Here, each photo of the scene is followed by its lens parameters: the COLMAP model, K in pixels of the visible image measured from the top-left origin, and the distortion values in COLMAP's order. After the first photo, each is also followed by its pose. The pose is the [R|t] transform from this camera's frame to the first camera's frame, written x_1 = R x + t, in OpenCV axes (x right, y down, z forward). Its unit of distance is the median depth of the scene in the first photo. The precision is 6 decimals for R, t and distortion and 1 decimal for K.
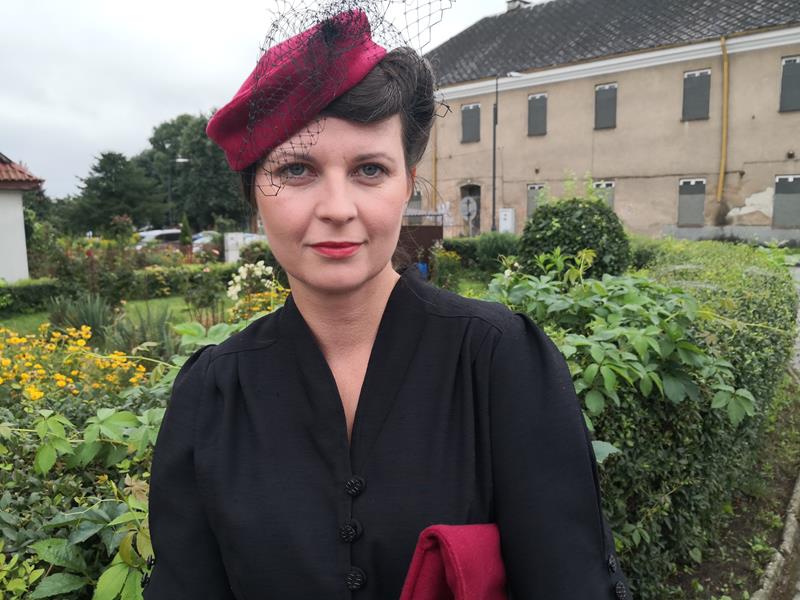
lens RADIAL K [[650.2, 0, 396.9], [0, 650.2, 294.1], [0, 0, 1]] dist [0.012124, -0.023190]
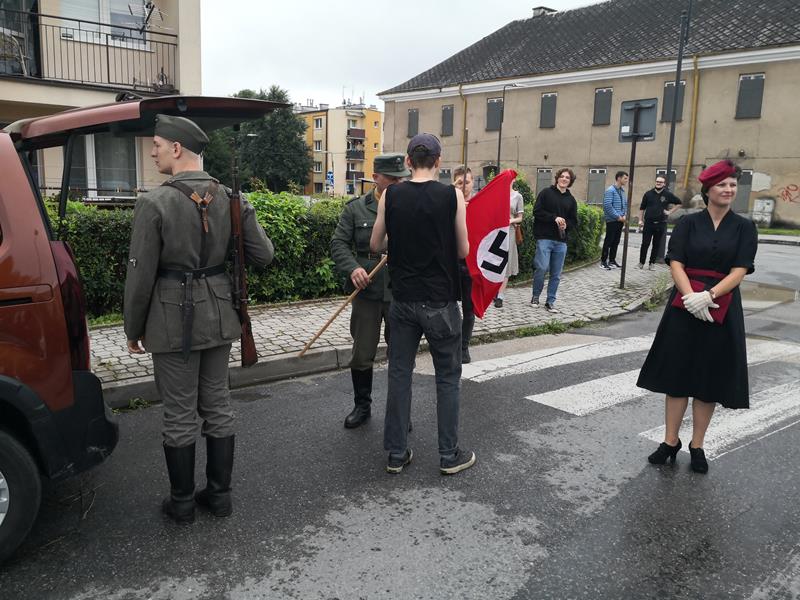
lens RADIAL K [[650.2, 0, 407.0], [0, 650.2, 307.0], [0, 0, 1]] dist [0.012124, -0.023190]
pose [[0.997958, 0.050697, -0.038852, 0.019190], [-0.048495, 0.997272, 0.055642, 0.035487], [0.041567, -0.053644, 0.997695, -0.244779]]
